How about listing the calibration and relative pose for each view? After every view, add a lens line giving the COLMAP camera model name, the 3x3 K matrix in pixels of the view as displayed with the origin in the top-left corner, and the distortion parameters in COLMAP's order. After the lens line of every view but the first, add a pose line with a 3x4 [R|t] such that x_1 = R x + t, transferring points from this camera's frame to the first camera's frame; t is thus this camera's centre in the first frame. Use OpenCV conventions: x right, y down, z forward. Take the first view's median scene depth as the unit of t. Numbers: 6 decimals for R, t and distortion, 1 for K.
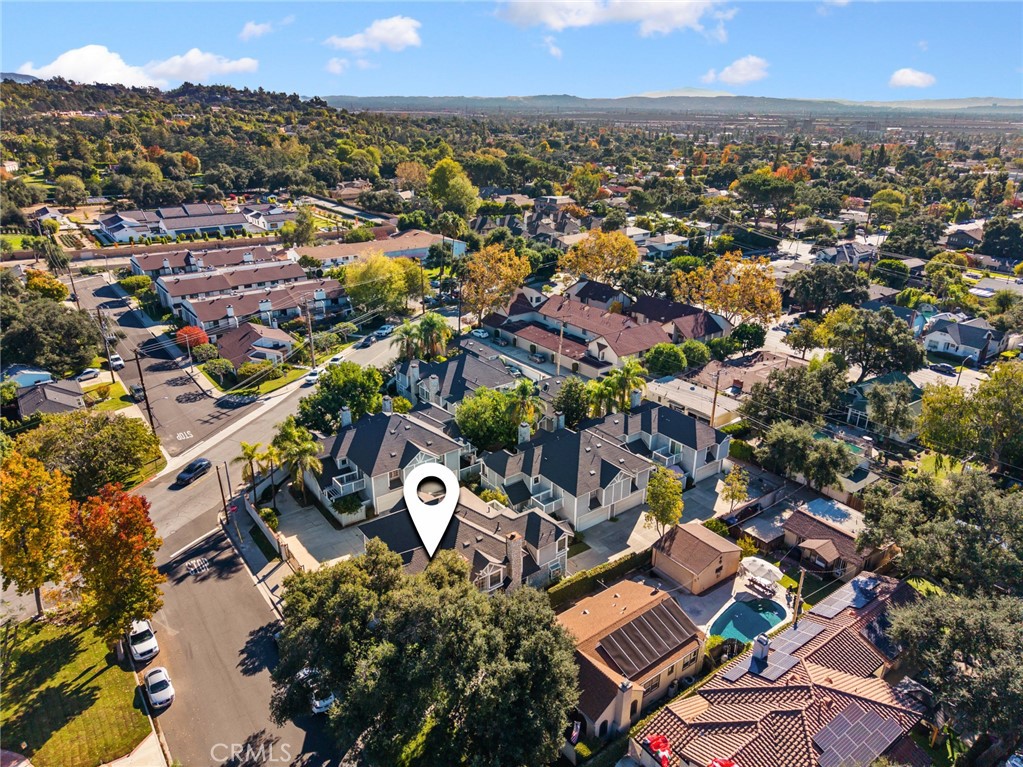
lens RADIAL K [[707.6, 0, 511.5], [0, 707.6, 383.5], [0, 0, 1]] dist [-0.010525, -0.010397]
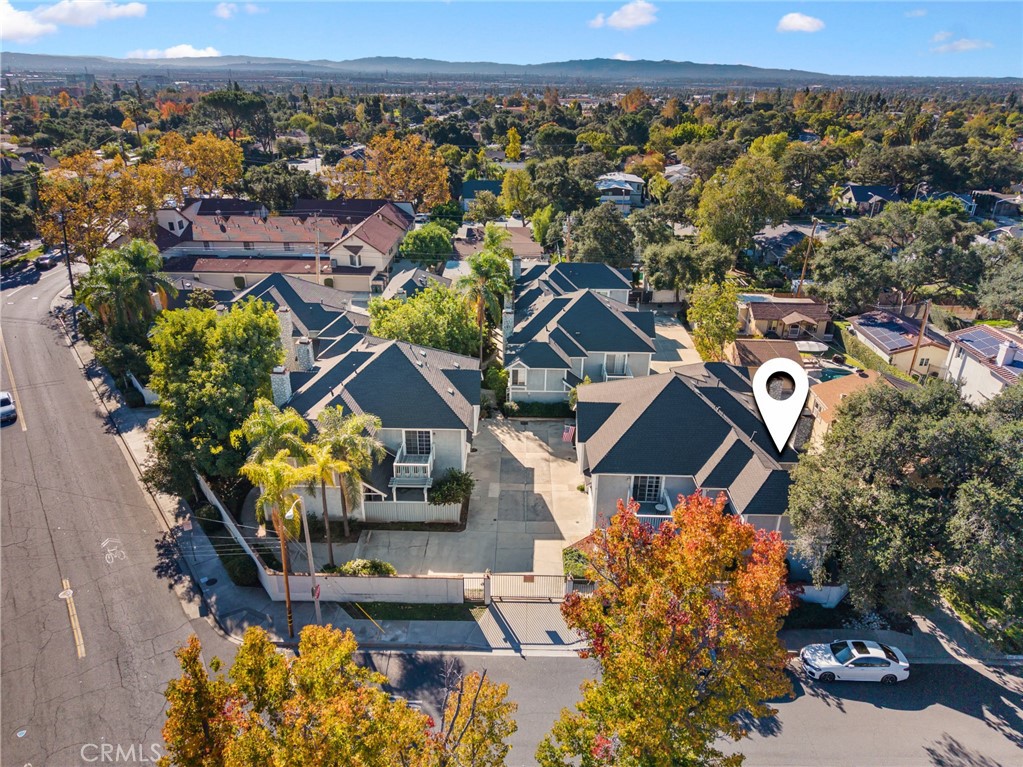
lens RADIAL K [[707.6, 0, 511.5], [0, 707.6, 383.5], [0, 0, 1]] dist [-0.010525, -0.010397]
pose [[0.604092, -0.325737, 0.727302, -0.653202], [0.291973, 0.939654, 0.178333, 0.001130], [-0.741502, 0.104623, 0.662743, 0.616083]]
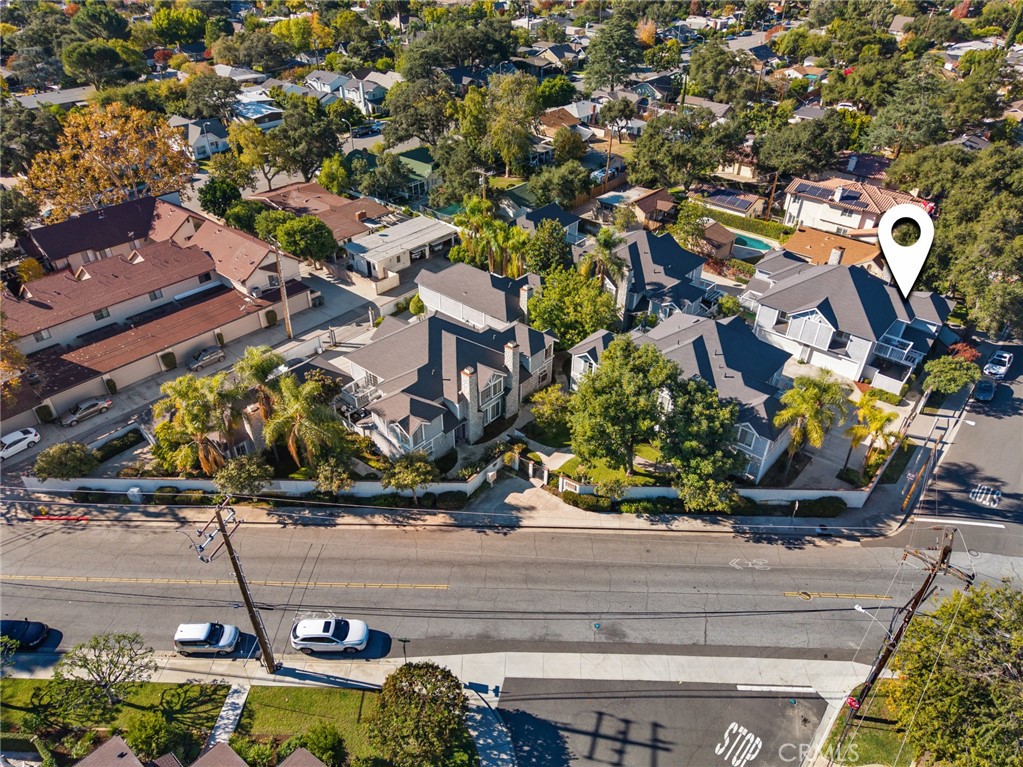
lens RADIAL K [[707.6, 0, 511.5], [0, 707.6, 383.5], [0, 0, 1]] dist [-0.010525, -0.010397]
pose [[-0.232141, -0.554551, 0.799115, -0.883637], [0.356343, 0.715954, 0.600358, -0.507007], [-0.905058, 0.424126, 0.031408, 1.400482]]
